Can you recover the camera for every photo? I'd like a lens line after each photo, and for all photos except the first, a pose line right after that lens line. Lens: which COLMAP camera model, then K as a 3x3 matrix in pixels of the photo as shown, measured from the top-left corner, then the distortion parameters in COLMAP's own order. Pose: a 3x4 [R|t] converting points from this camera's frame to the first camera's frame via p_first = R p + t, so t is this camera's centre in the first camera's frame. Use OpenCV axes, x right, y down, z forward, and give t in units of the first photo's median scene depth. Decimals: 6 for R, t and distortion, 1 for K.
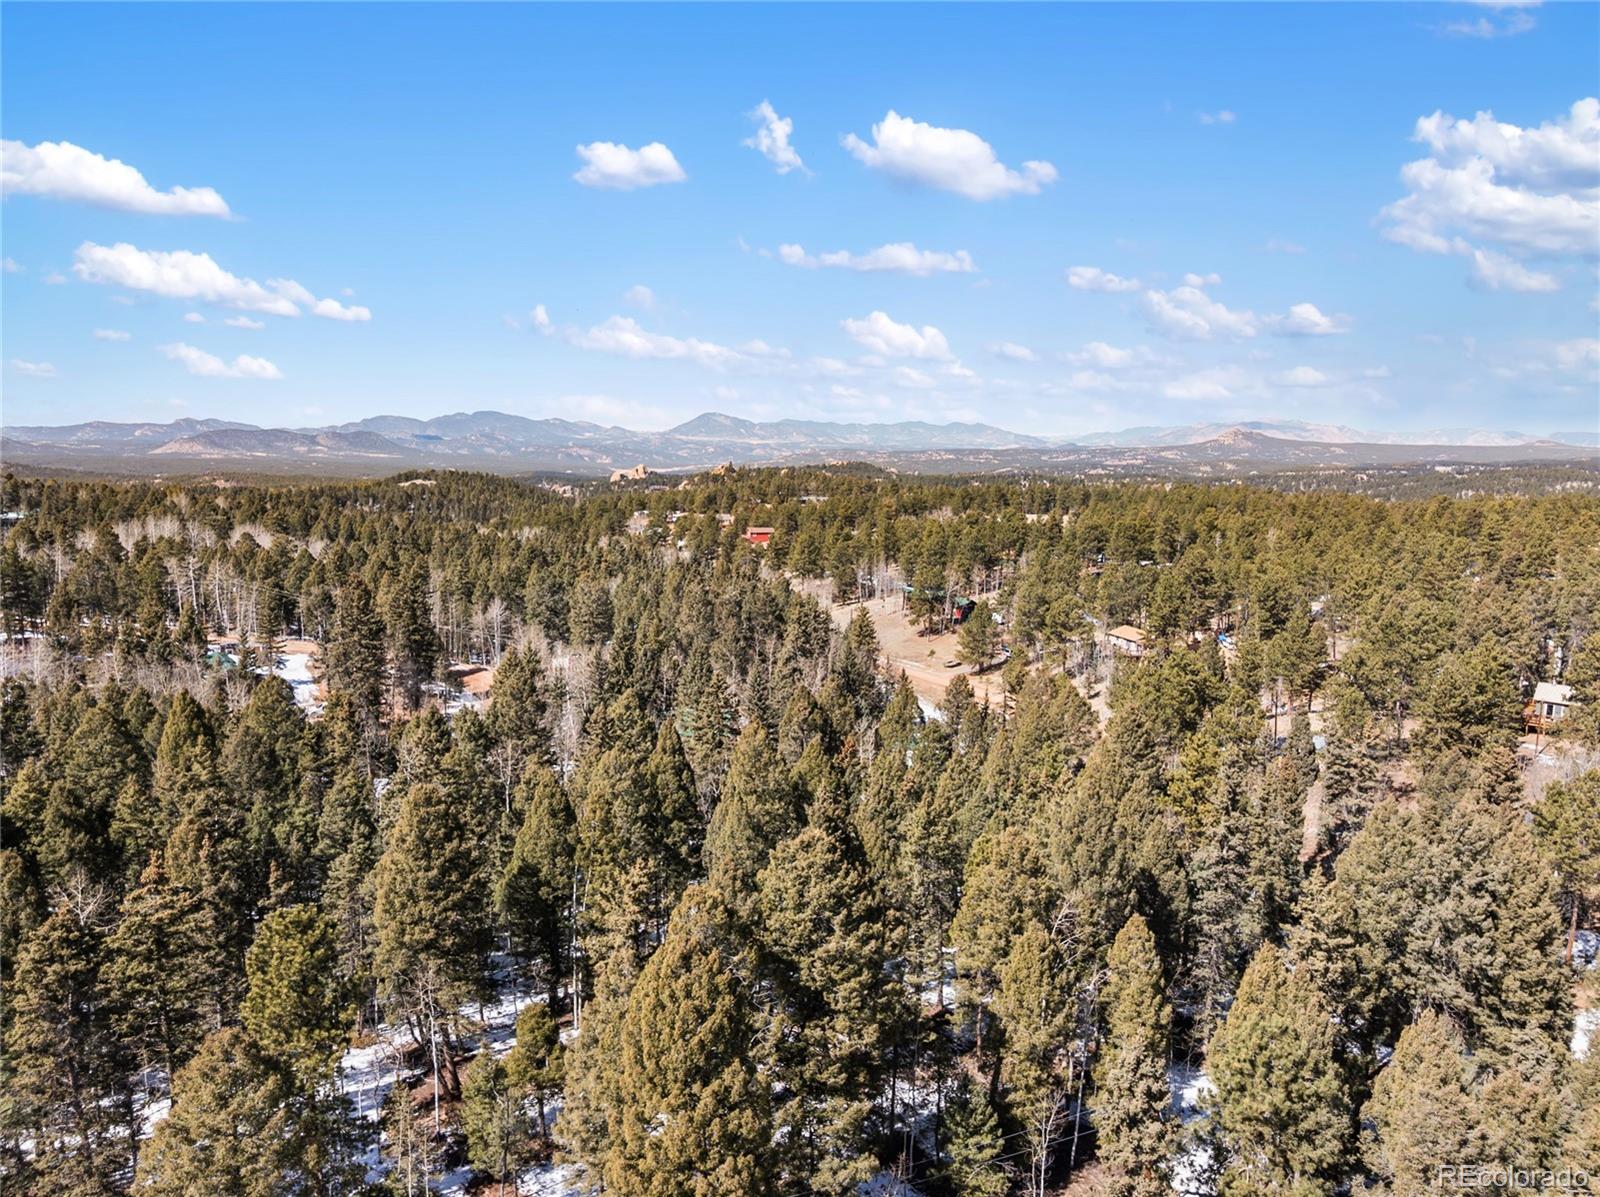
lens RADIAL K [[1120.1, 0, 798.6], [0, 1120.1, 603.1], [0, 0, 1]] dist [-0.041221, 0.009470]
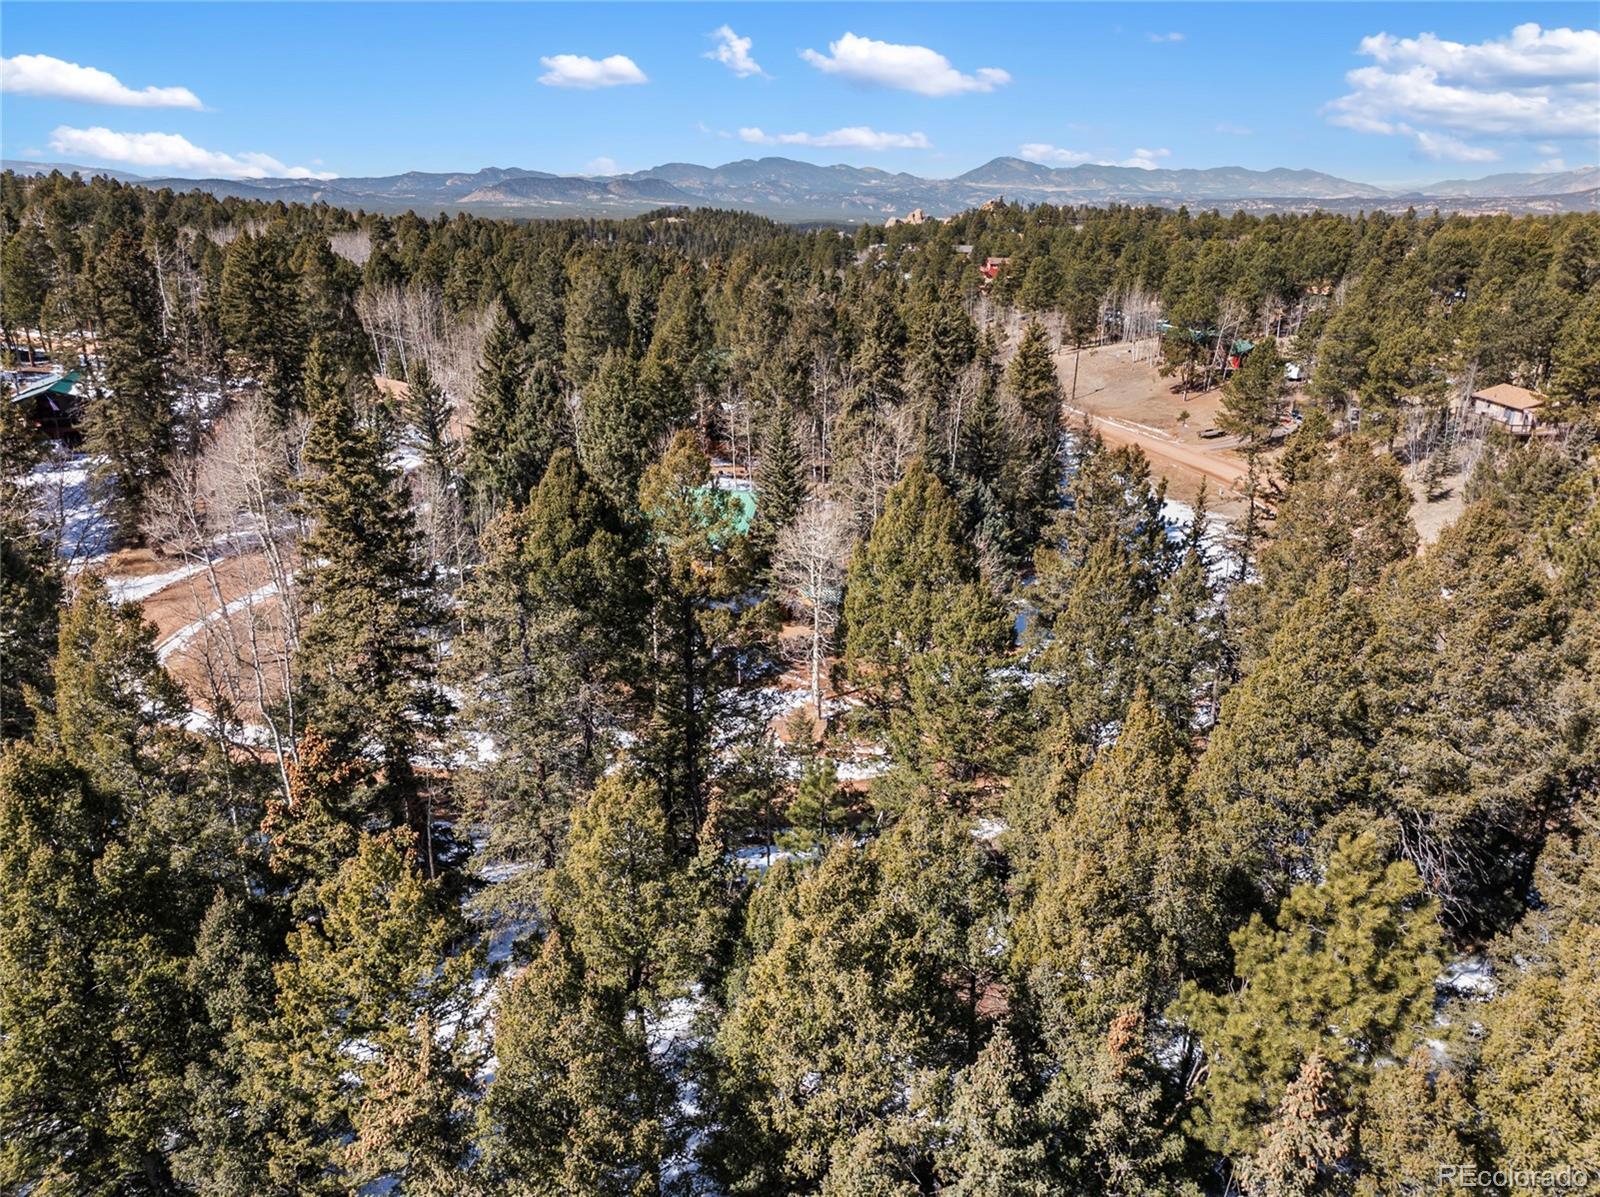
lens RADIAL K [[1120.1, 0, 806.8], [0, 1120.1, 593.2], [0, 0, 1]] dist [-0.041221, 0.009470]
pose [[0.970822, 0.077377, -0.226974, 0.059014], [-0.029835, 0.978131, 0.205841, 0.017373], [0.237938, -0.193063, 0.951899, 0.276853]]
